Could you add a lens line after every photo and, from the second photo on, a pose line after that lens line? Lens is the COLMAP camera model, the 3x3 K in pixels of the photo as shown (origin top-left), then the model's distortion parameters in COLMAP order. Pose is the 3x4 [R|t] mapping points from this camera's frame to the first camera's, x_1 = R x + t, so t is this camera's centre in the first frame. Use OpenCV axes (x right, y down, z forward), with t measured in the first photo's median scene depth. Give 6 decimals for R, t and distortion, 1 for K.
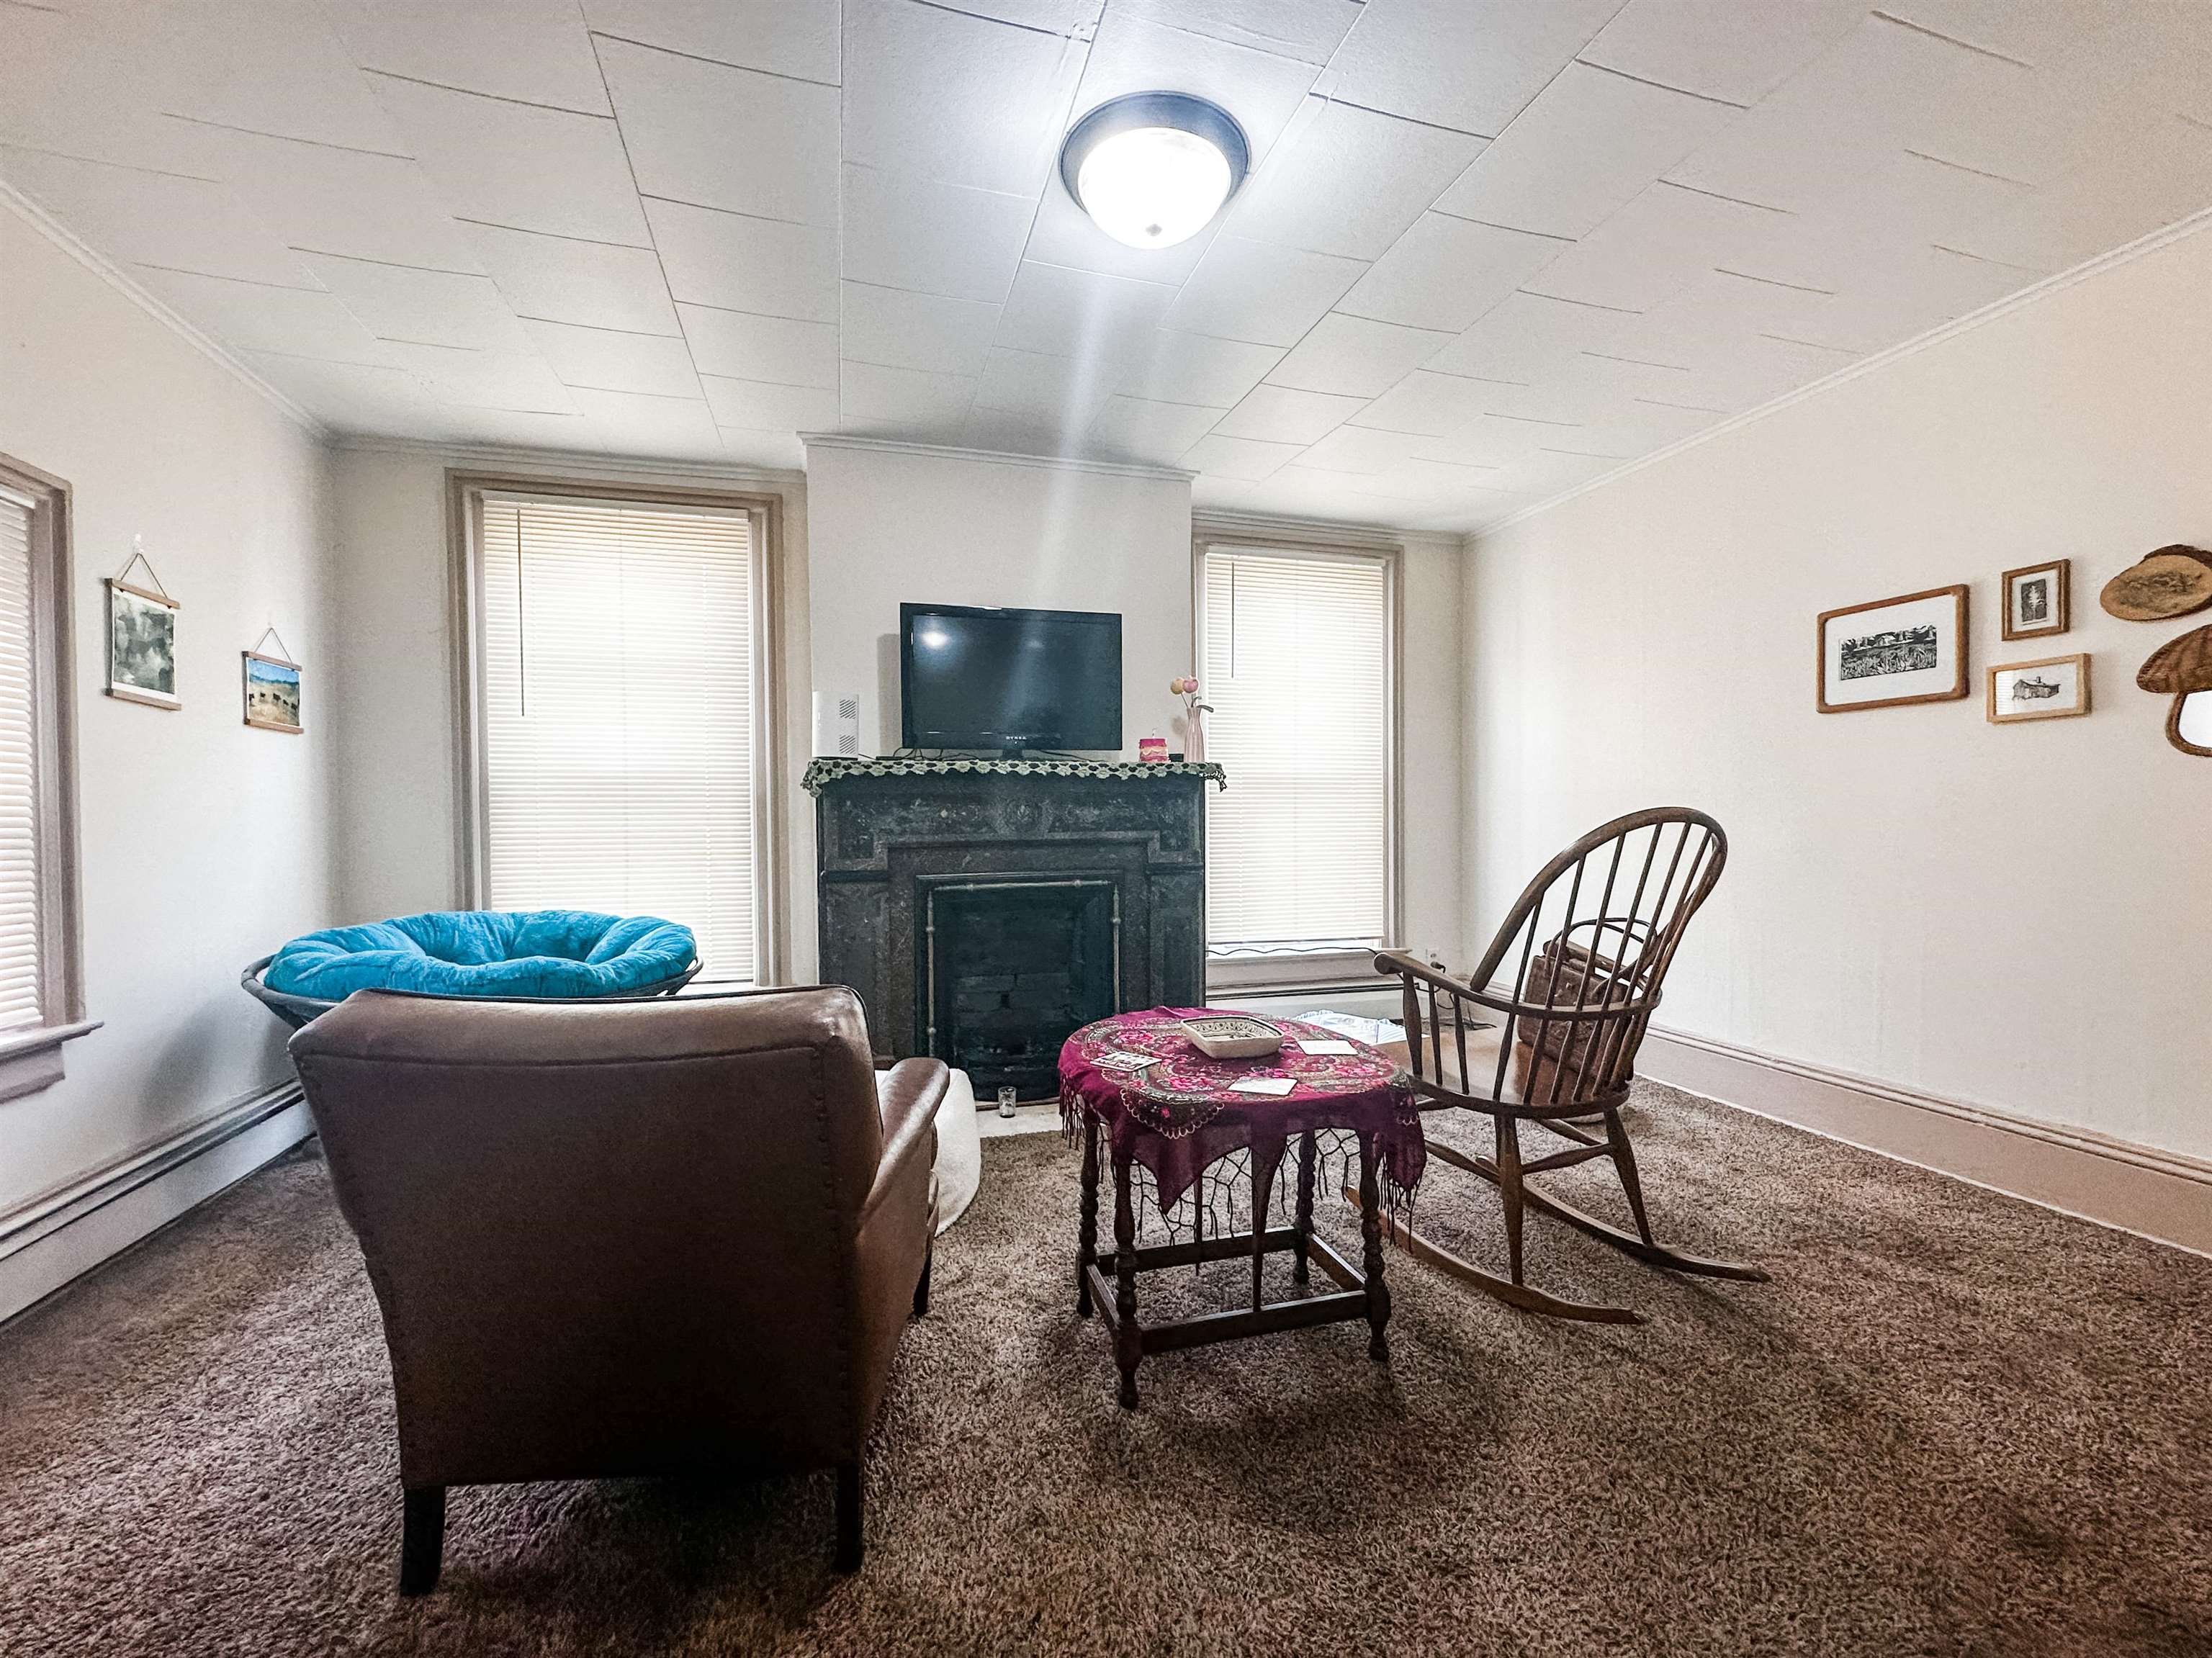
lens RADIAL K [[905.9, 0, 1105.3], [0, 905.9, 828.9], [0, 0, 1]] dist [0.000084, -0.000251]
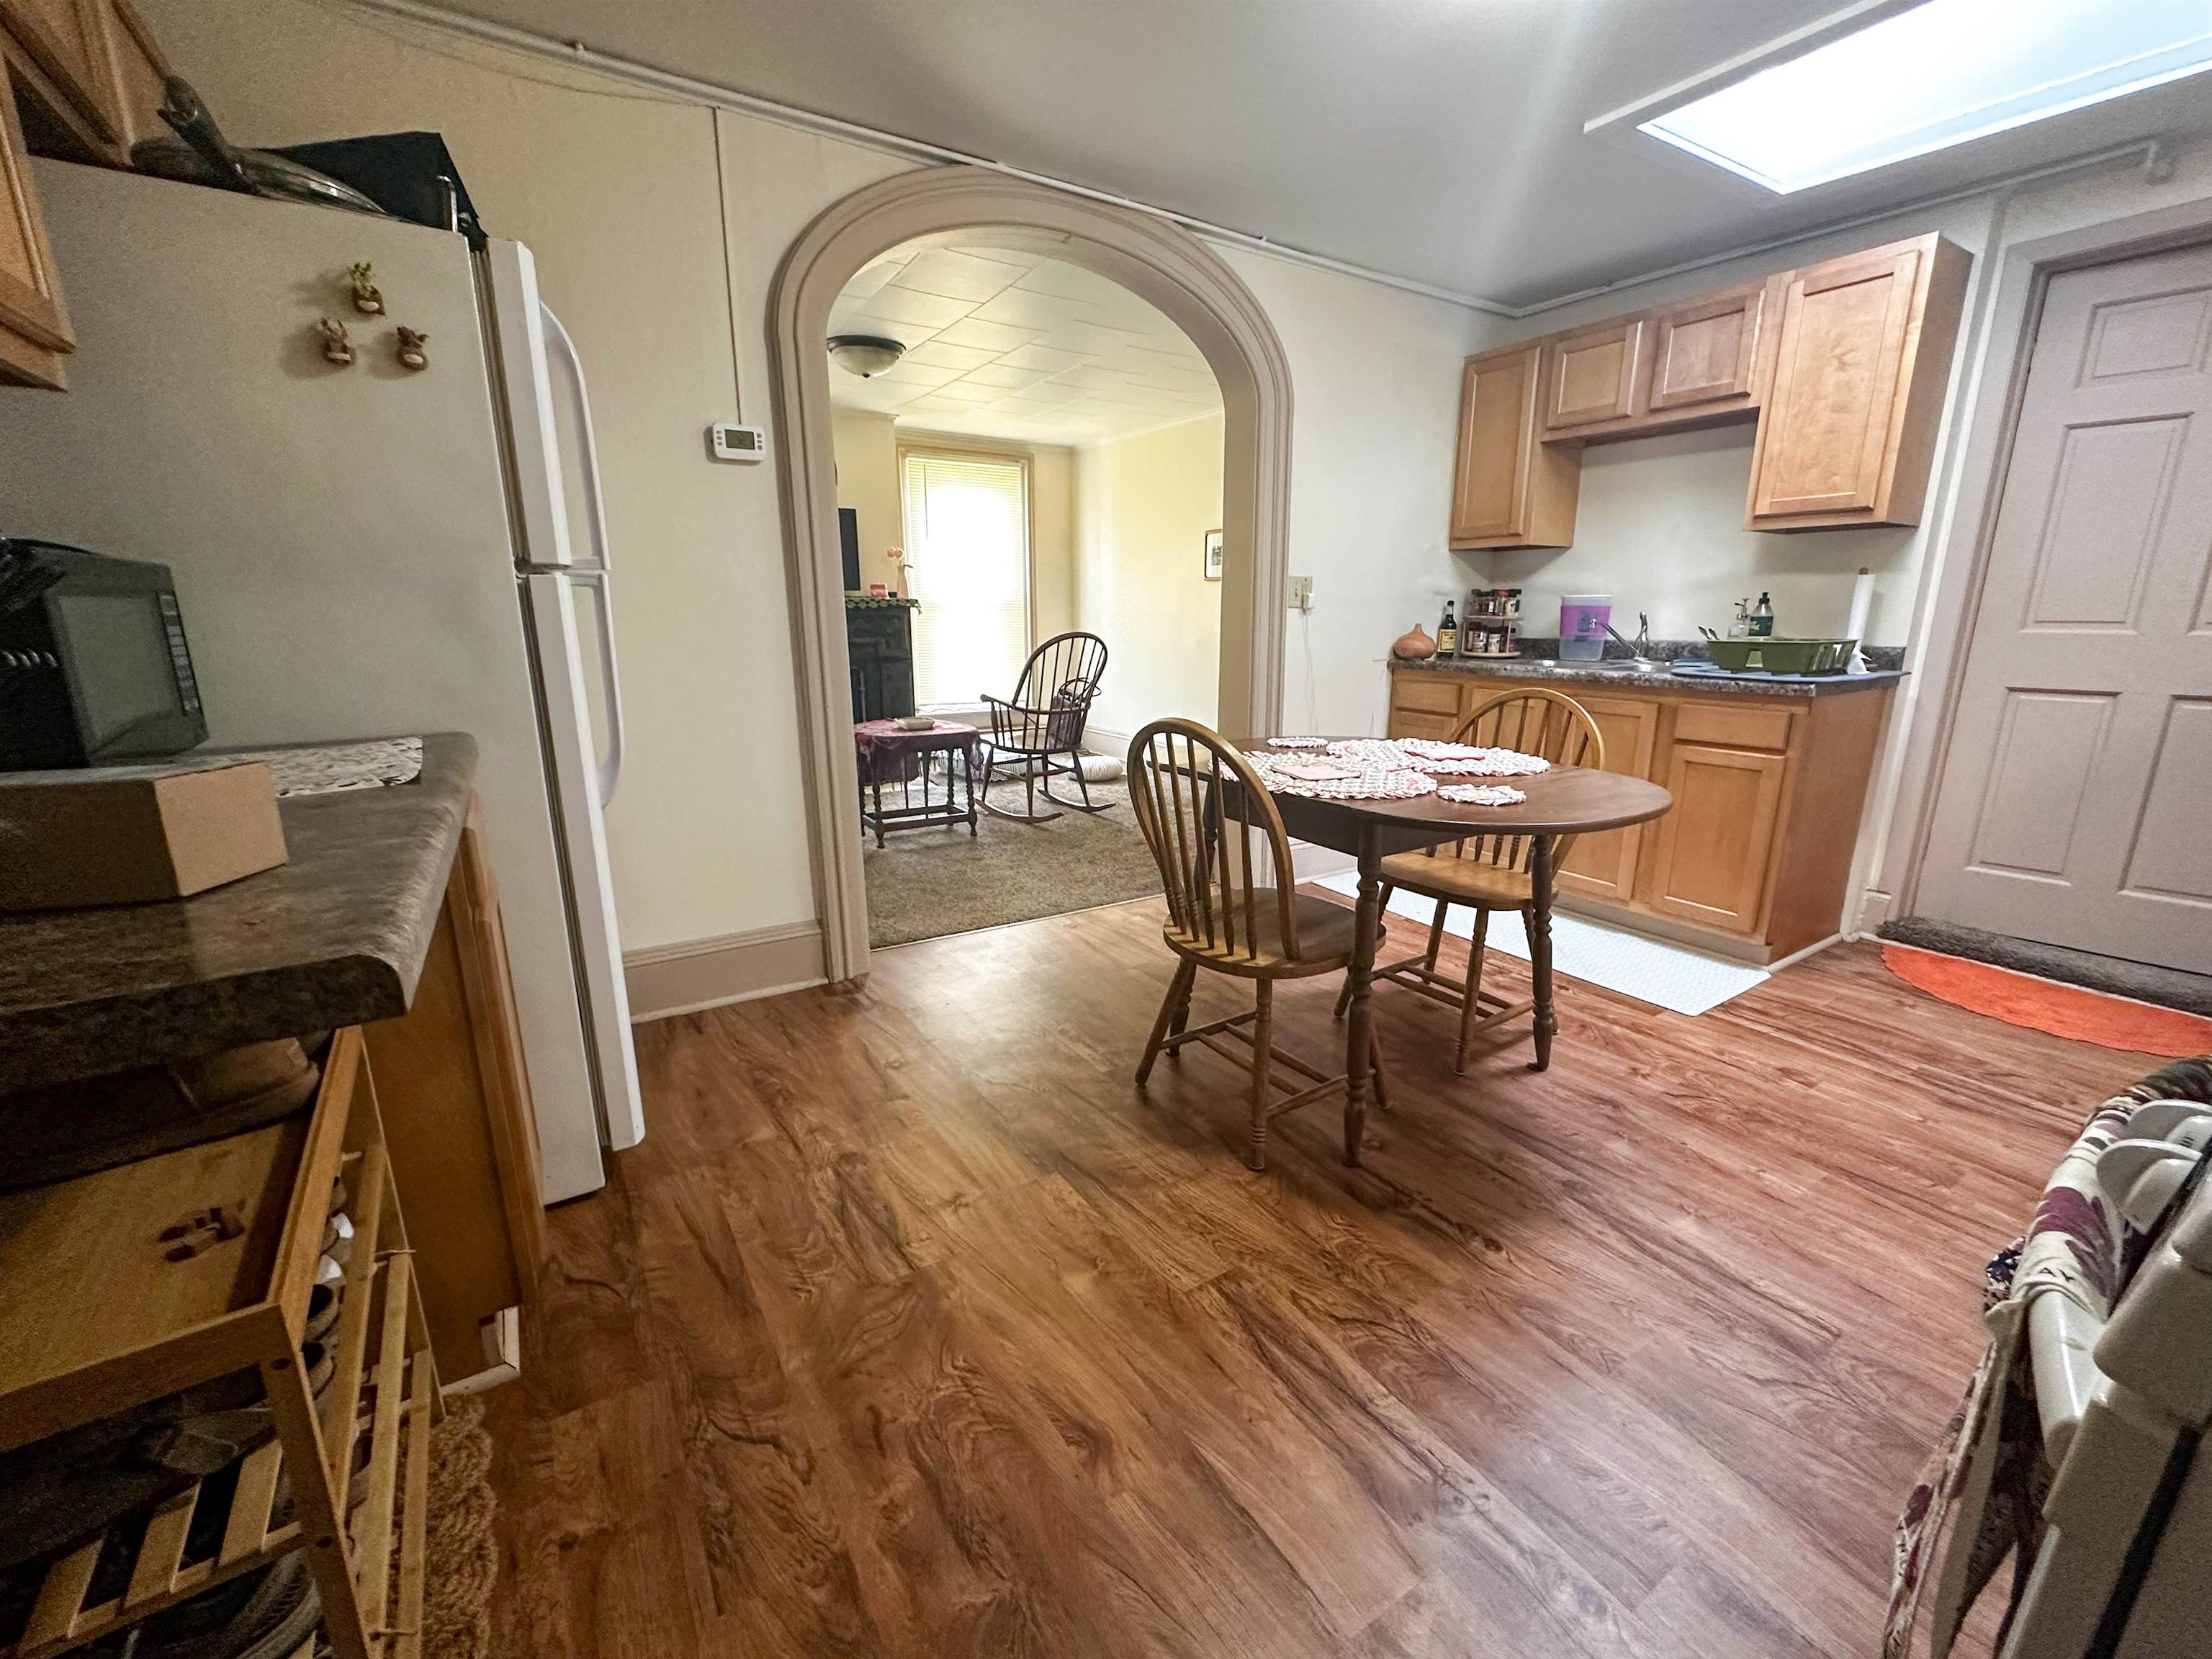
lens RADIAL K [[906.0, 0, 1108.5], [0, 906.0, 832.7], [0, 0, 1]] dist [0.000084, -0.000251]
pose [[0.958876, -0.060039, 0.277404, -0.036990], [-0.003294, 0.974951, 0.222396, -0.022465], [-0.283807, -0.214164, 0.934659, -0.911560]]
